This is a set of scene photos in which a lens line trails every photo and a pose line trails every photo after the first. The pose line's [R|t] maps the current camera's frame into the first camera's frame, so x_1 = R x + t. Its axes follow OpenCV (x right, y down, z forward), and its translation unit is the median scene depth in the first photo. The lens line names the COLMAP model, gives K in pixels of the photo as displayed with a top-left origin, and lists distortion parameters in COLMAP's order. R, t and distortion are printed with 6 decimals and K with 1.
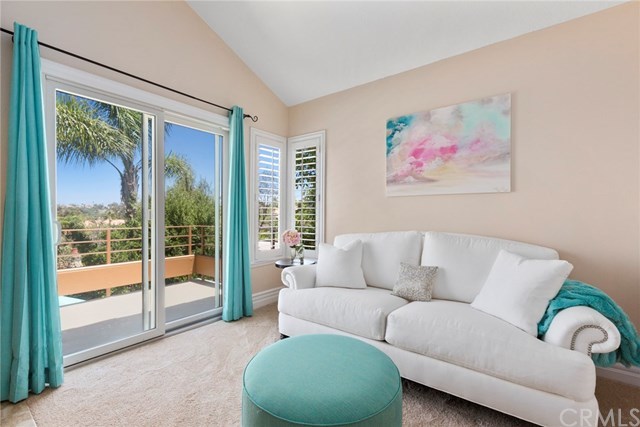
lens RADIAL K [[286.5, 0, 318.5], [0, 286.5, 217.1], [0, 0, 1]] dist [-0.001767, -0.000664]
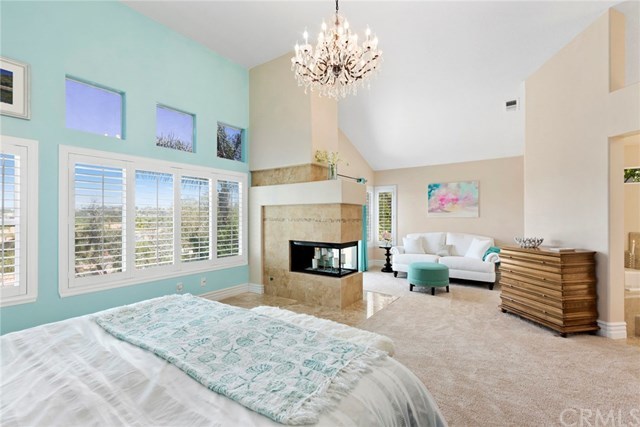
lens RADIAL K [[286.5, 0, 318.5], [0, 286.5, 217.1], [0, 0, 1]] dist [-0.001767, -0.000664]
pose [[0.999879, -0.003627, 0.015103, -0.795739], [0.003776, 0.999944, -0.009847, -0.062629], [-0.015066, 0.009903, 0.999837, -1.518696]]
